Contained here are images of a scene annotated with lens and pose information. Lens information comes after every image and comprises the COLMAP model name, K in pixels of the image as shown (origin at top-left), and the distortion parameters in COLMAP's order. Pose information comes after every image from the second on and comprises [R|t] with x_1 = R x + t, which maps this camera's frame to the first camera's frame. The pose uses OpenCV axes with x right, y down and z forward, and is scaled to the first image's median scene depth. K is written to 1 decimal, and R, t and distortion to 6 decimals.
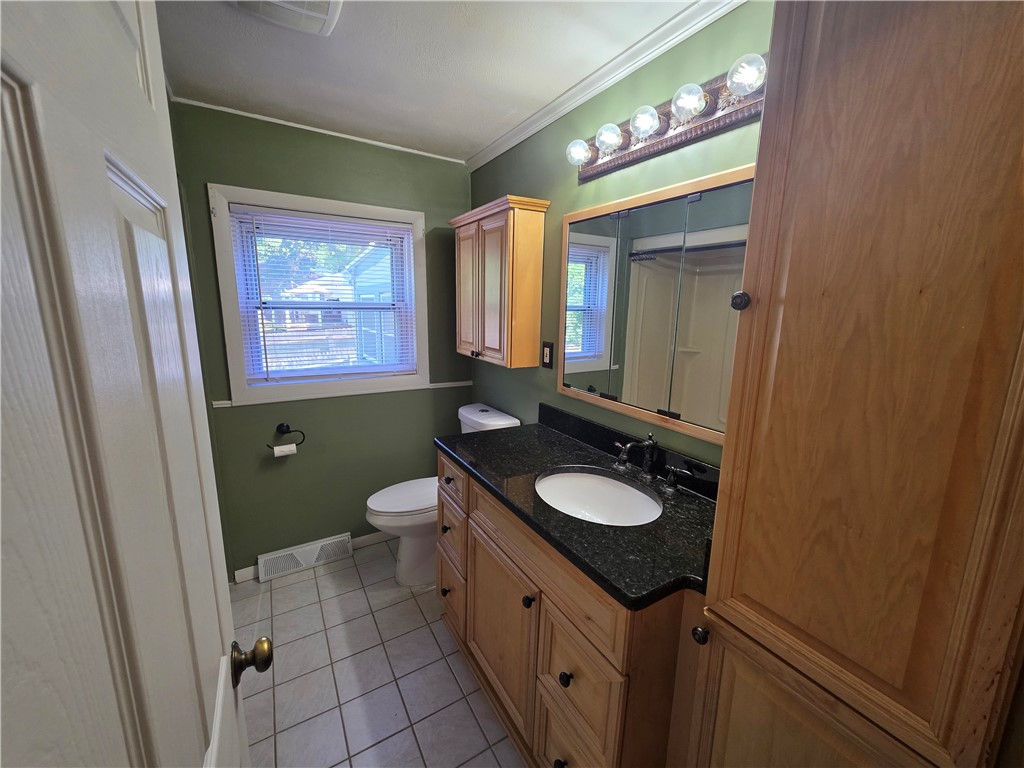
lens RADIAL K [[408.1, 0, 511.5], [0, 408.1, 381.3], [0, 0, 1]] dist [0.002308, -0.000219]
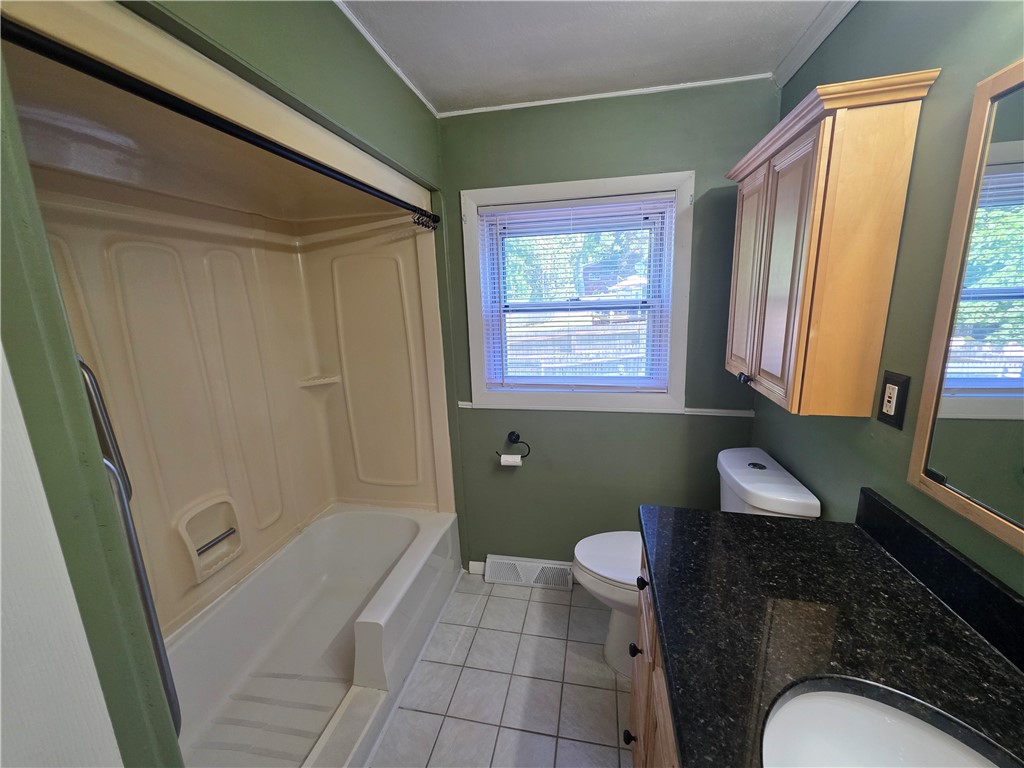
lens RADIAL K [[408.1, 0, 513.7], [0, 408.1, 382.3], [0, 0, 1]] dist [0.002308, -0.000219]
pose [[0.739188, 0.098543, -0.666251, 0.069673], [-0.081358, 0.995059, 0.056911, -0.068911], [0.668567, 0.012137, 0.743553, 0.296122]]
